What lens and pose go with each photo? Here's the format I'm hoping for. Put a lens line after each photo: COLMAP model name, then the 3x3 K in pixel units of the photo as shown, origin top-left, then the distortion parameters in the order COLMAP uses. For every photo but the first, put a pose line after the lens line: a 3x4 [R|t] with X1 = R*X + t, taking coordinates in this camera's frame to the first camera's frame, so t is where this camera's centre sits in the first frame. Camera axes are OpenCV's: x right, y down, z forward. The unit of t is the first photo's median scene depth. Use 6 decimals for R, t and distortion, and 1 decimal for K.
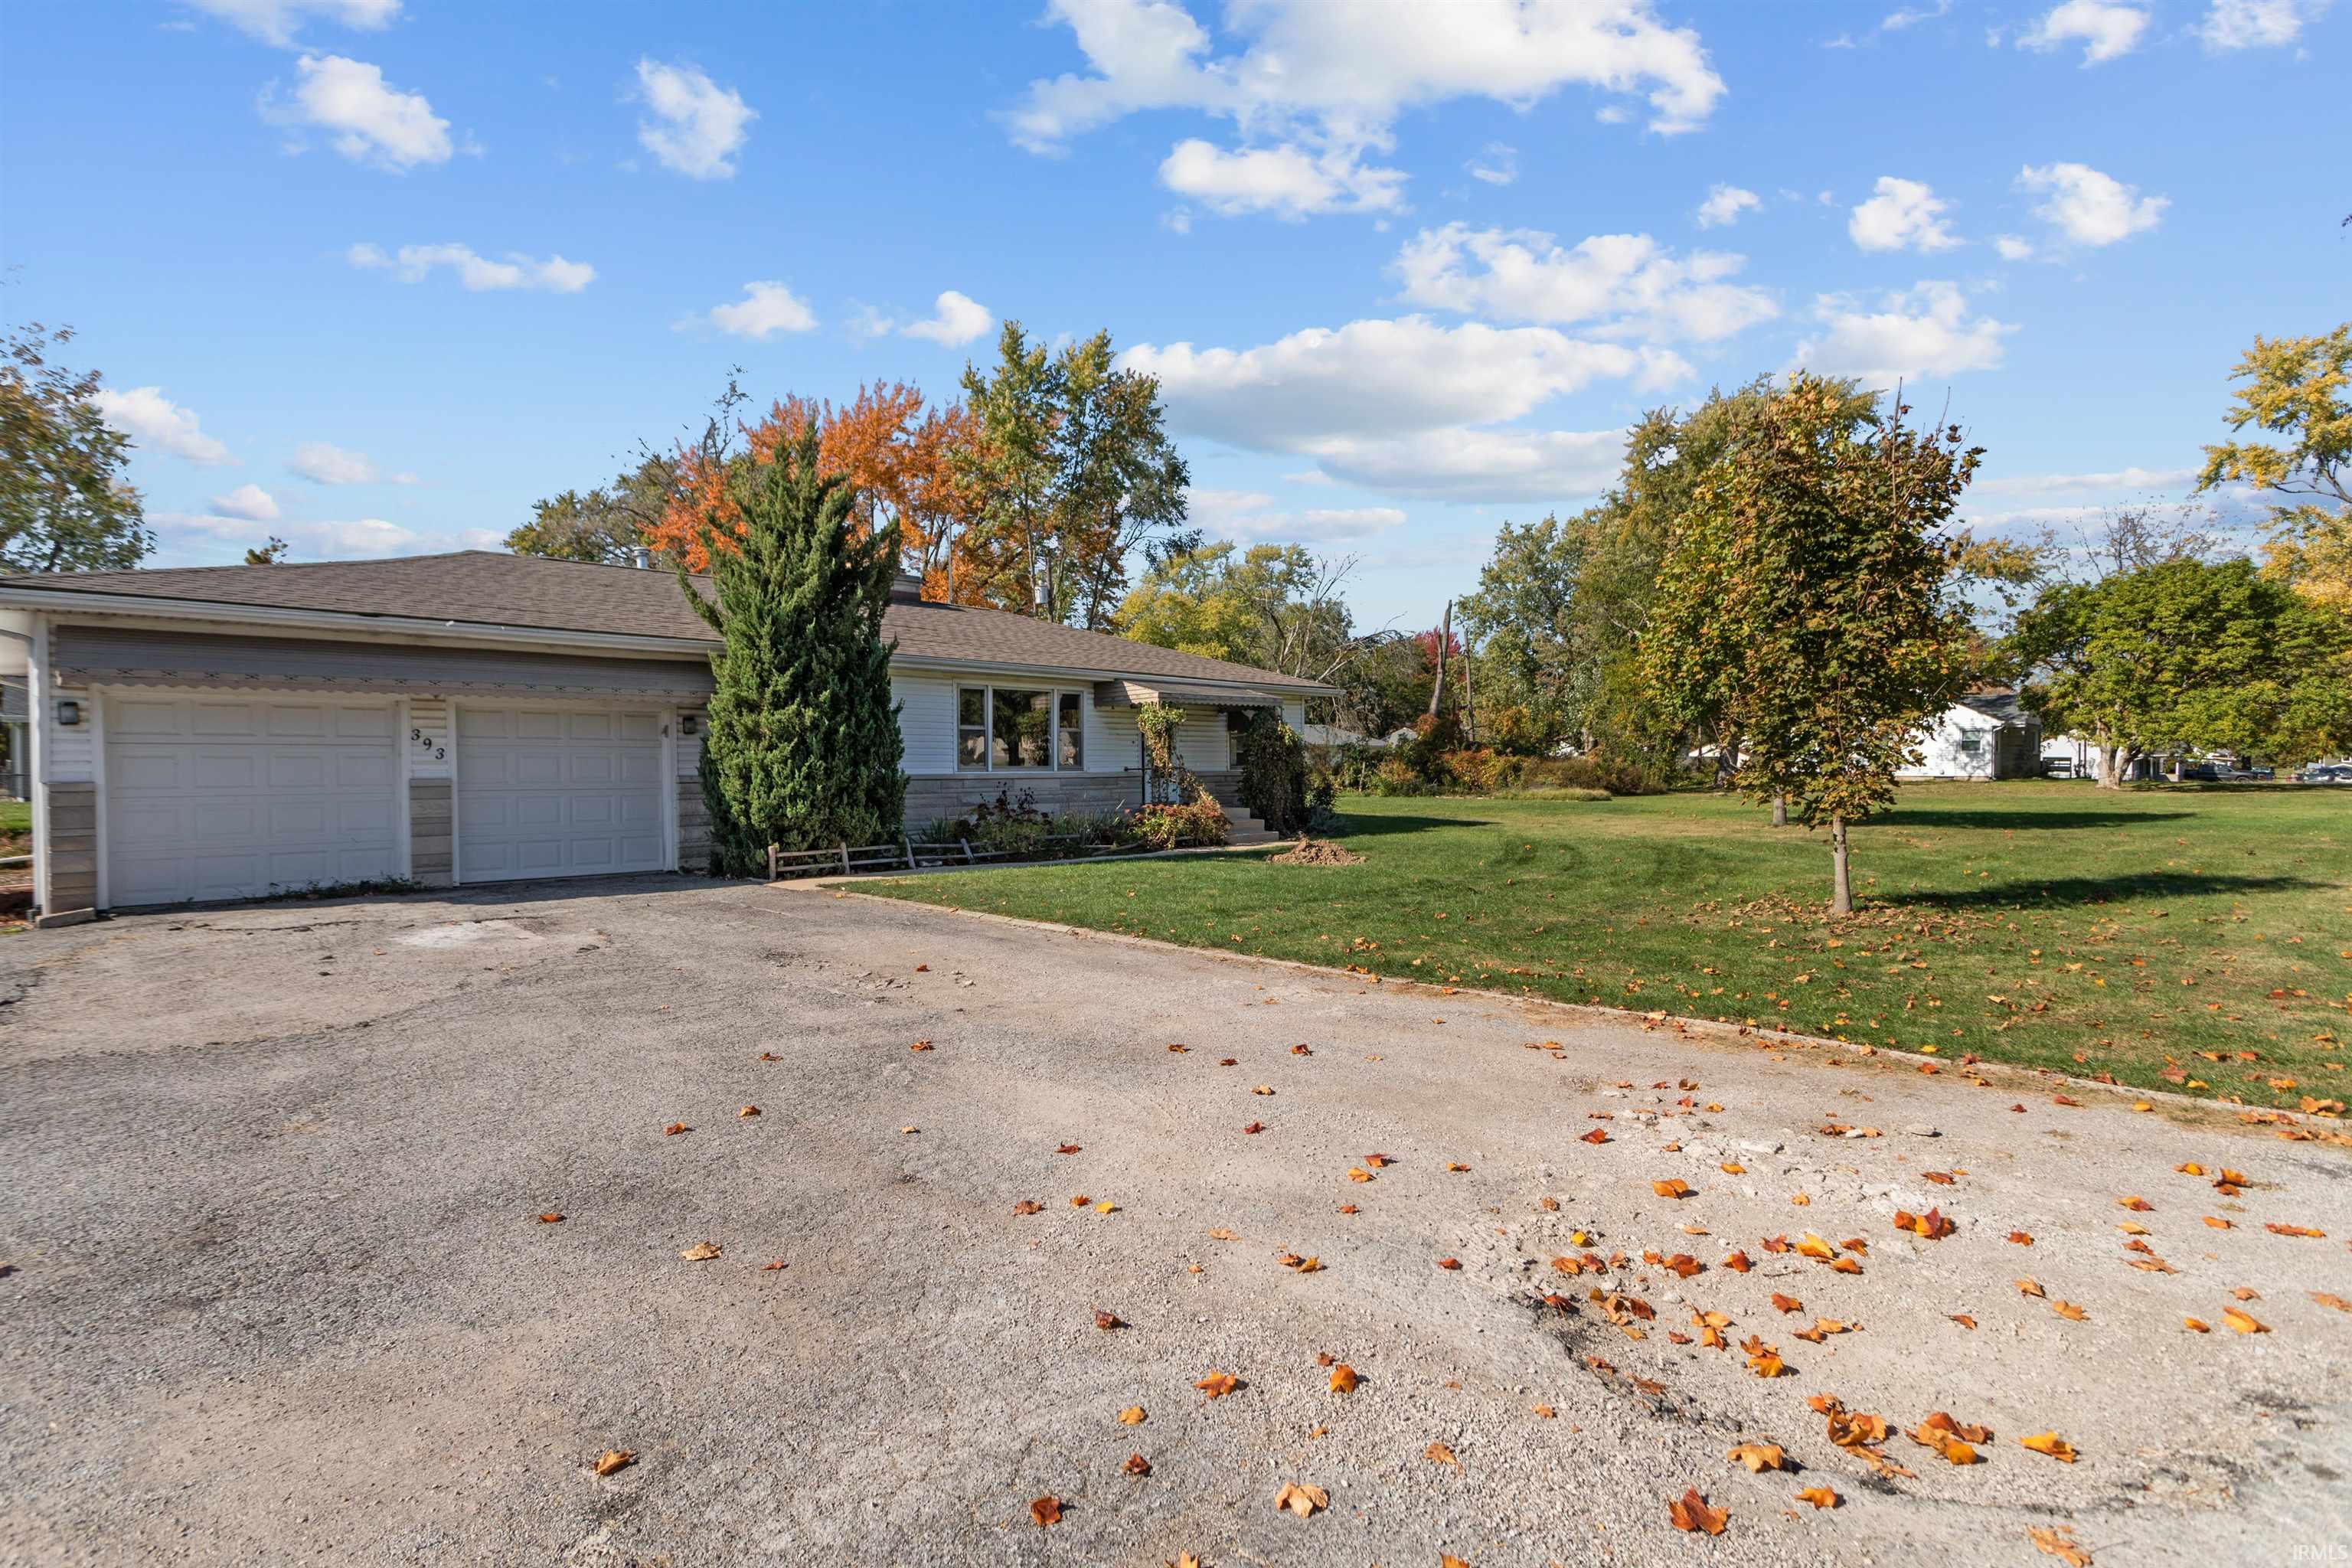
lens RADIAL K [[1105.2, 0, 1180.2], [0, 1105.2, 774.6], [0, 0, 1]] dist [0.003043, -0.000264]
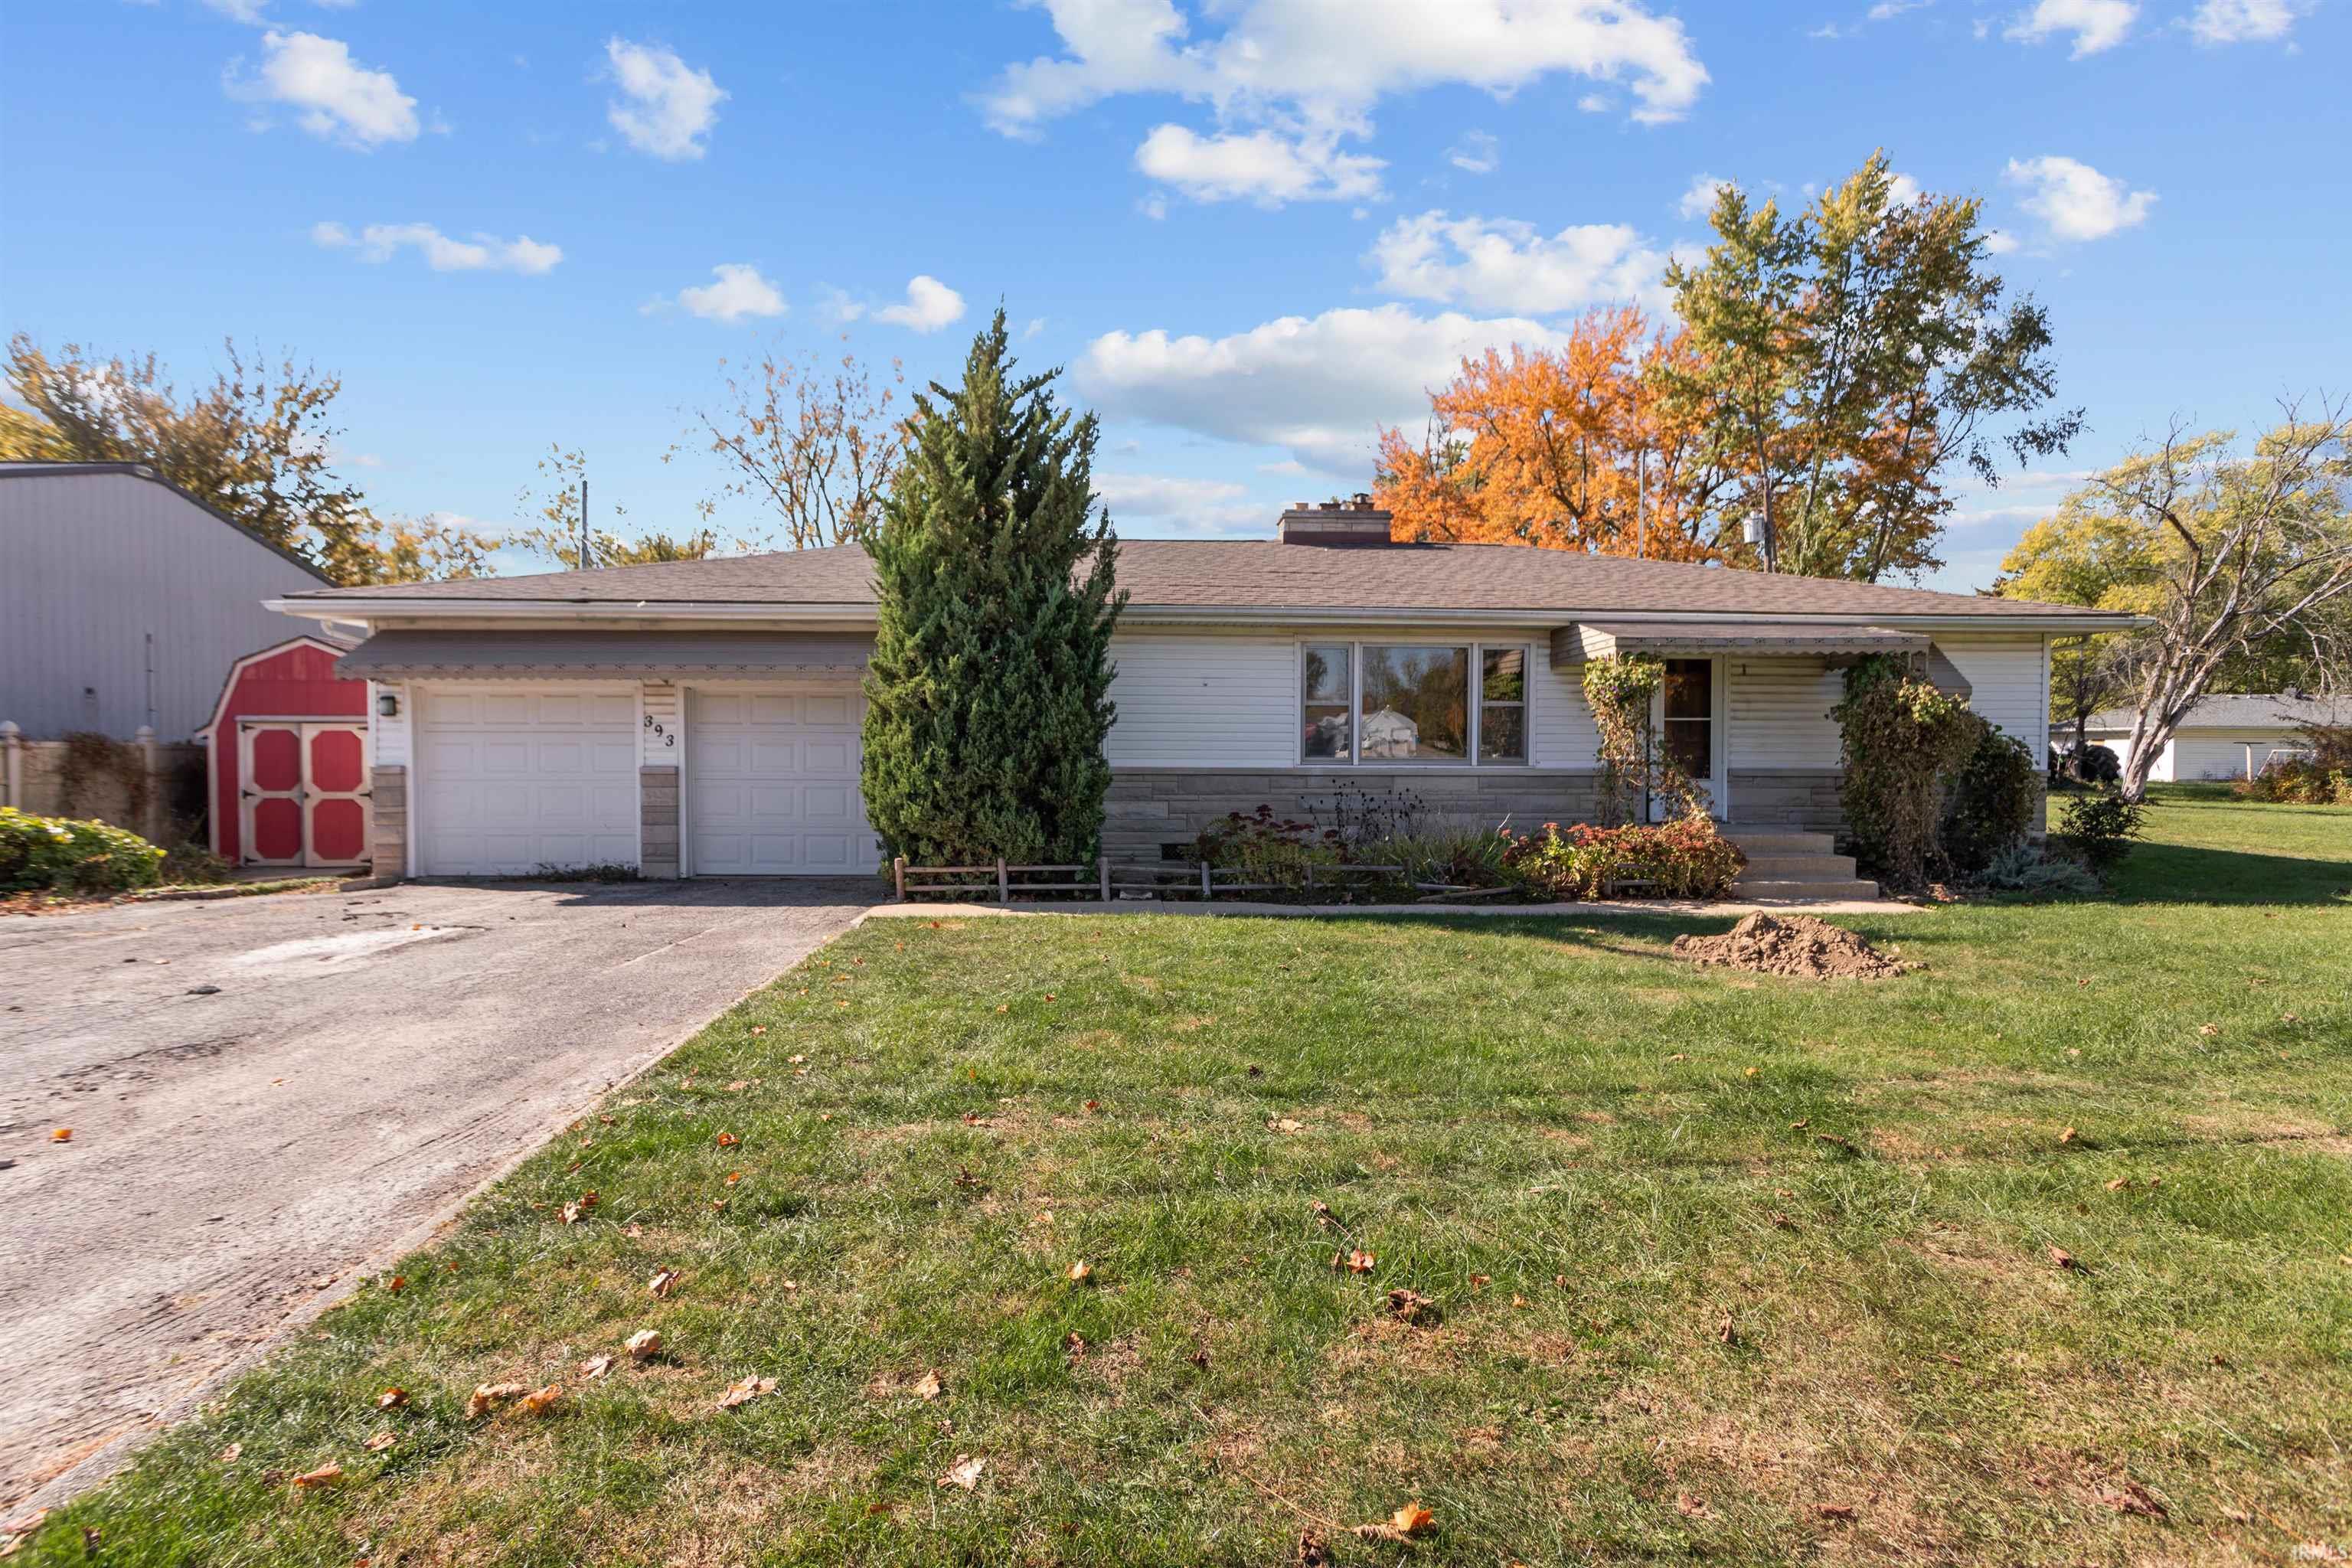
lens RADIAL K [[1105.2, 0, 1171.3], [0, 1105.2, 779.0], [0, 0, 1]] dist [0.003043, -0.000264]
pose [[0.739118, 0.021269, -0.673240, 0.281757], [-0.011412, 0.999753, 0.019055, -0.007669], [0.673479, -0.006401, 0.739178, 0.526046]]
